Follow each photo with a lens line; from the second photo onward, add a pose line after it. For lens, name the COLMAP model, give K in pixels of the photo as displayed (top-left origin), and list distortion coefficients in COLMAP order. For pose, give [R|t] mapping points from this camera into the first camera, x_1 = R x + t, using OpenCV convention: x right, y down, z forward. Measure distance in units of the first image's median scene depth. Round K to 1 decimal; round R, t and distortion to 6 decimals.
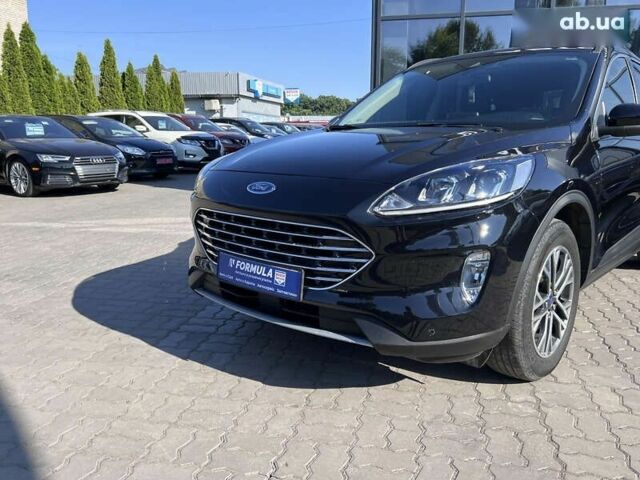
lens RADIAL K [[538.2, 0, 320.0], [0, 538.2, 240.0], [0, 0, 1]] dist [0.027133, -0.011422]
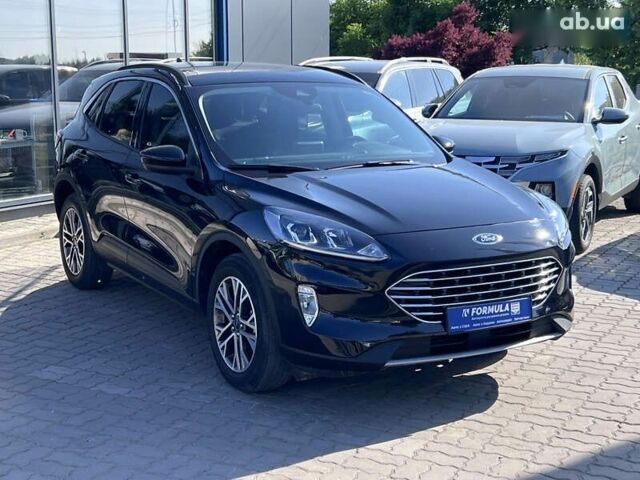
lens RADIAL K [[974.8, 0, 311.2], [0, 974.8, 238.8], [0, 0, 1]] dist [0.134251, -0.171065]
pose [[0.297953, -0.161101, 0.940888, -2.207008], [0.172983, 0.978450, 0.112754, -0.401052], [-0.938776, 0.129162, 0.319399, 0.684054]]
